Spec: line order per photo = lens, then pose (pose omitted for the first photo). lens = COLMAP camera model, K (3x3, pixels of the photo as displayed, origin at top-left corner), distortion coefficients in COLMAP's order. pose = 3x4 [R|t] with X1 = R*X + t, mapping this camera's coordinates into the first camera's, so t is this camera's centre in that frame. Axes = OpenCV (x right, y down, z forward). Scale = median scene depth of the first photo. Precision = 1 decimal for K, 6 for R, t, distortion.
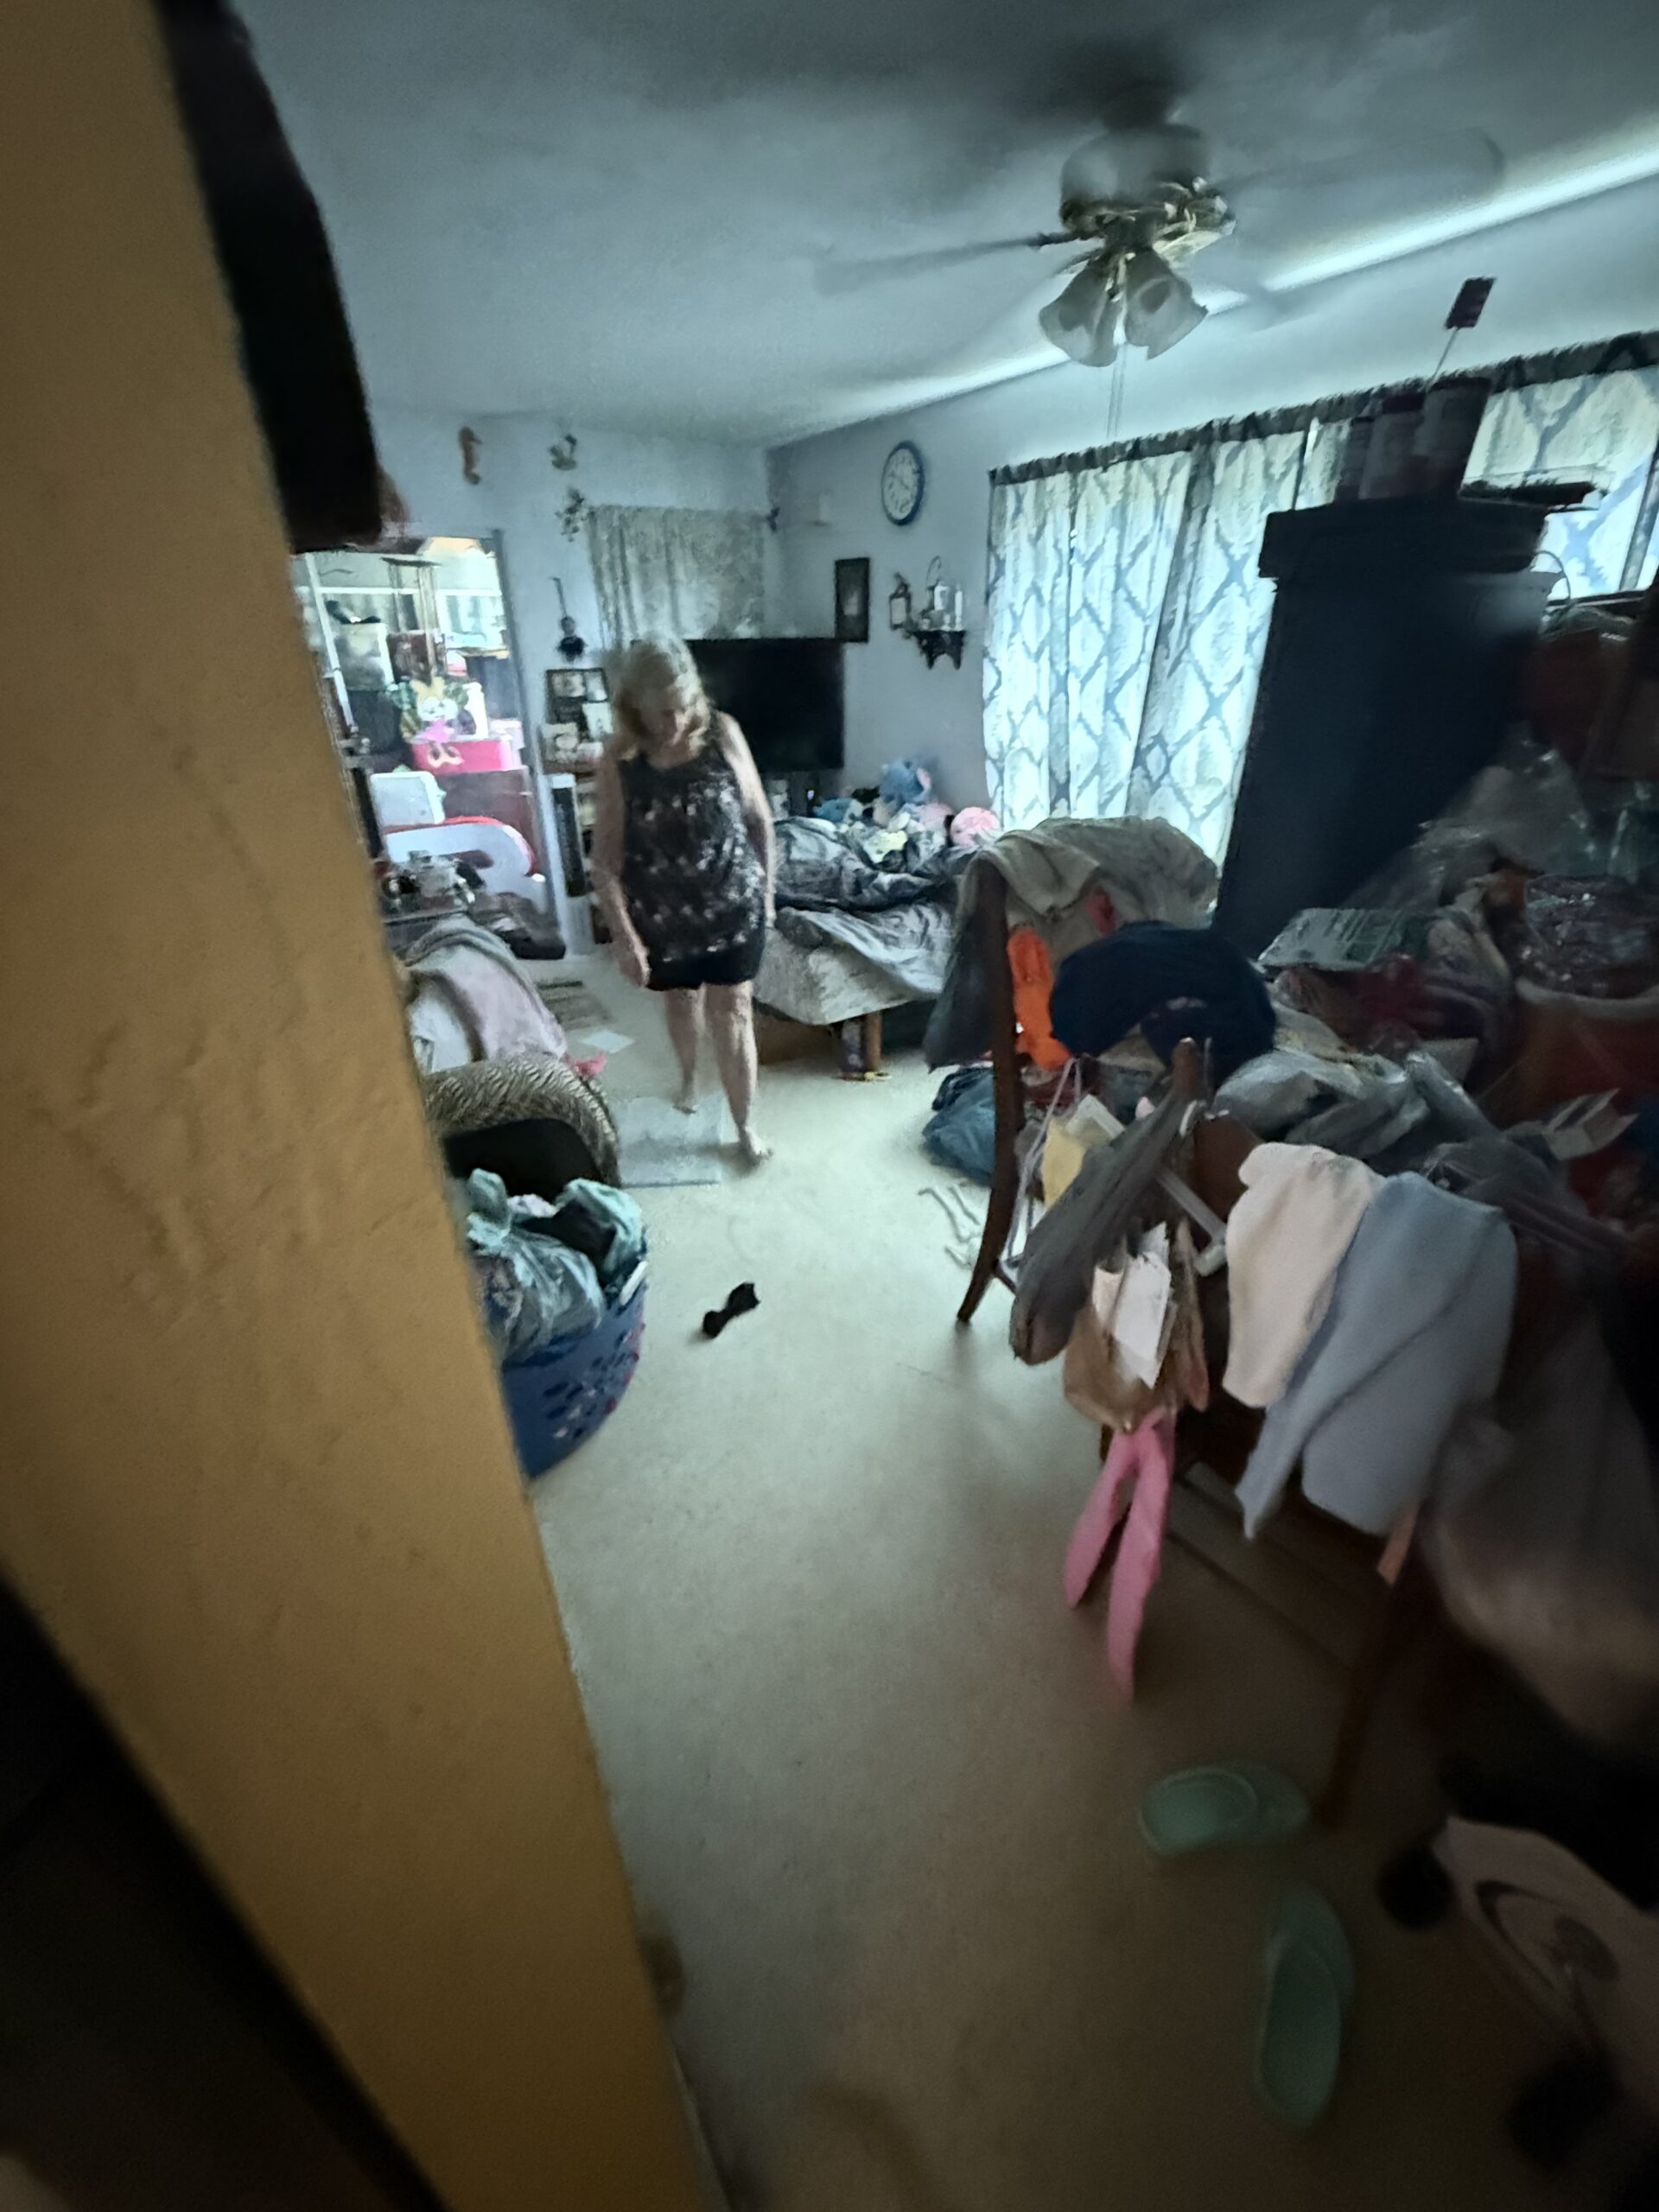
lens RADIAL K [[883.9, 0, 833.0], [0, 883.9, 1105.0], [0, 0, 1]] dist [-0.000168, 0.000027]
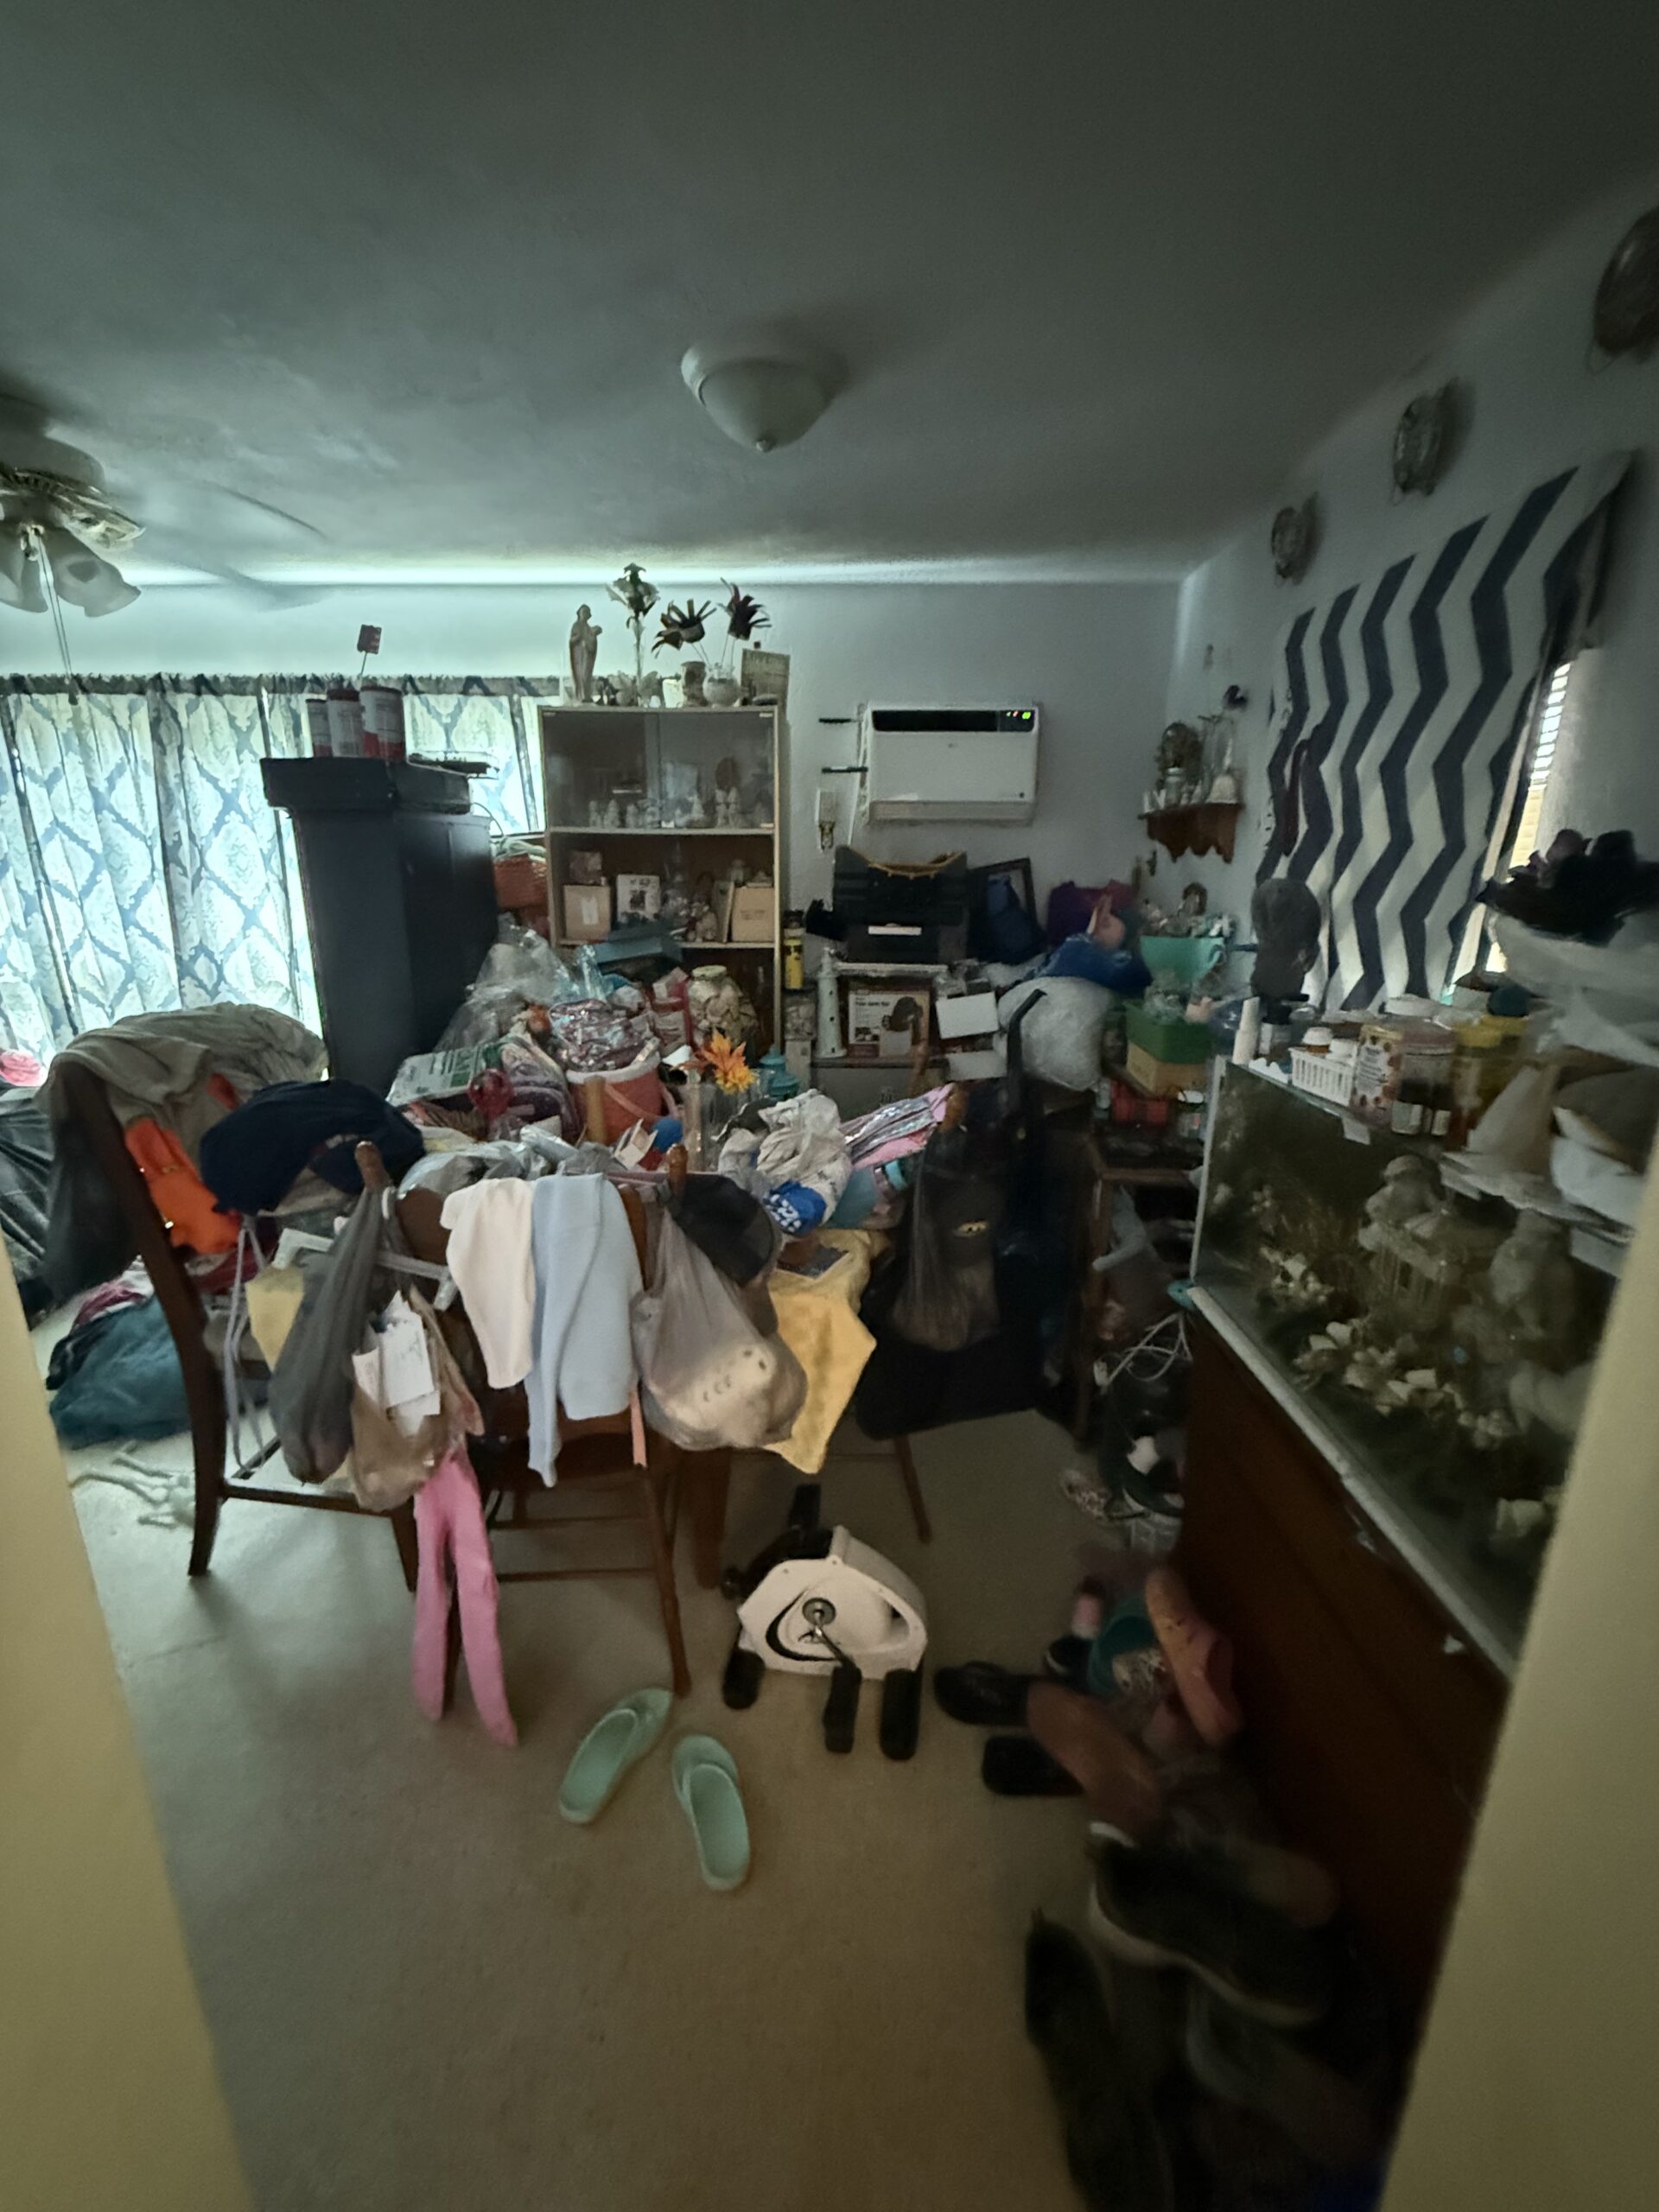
lens RADIAL K [[883.9, 0, 822.1], [0, 883.9, 1099.5], [0, 0, 1]] dist [-0.000168, 0.000027]
pose [[0.573902, -0.199799, 0.794177, -0.116012], [0.374449, 0.926489, -0.037505, 0.090886], [-0.728303, 0.318902, 0.606528, -0.136115]]
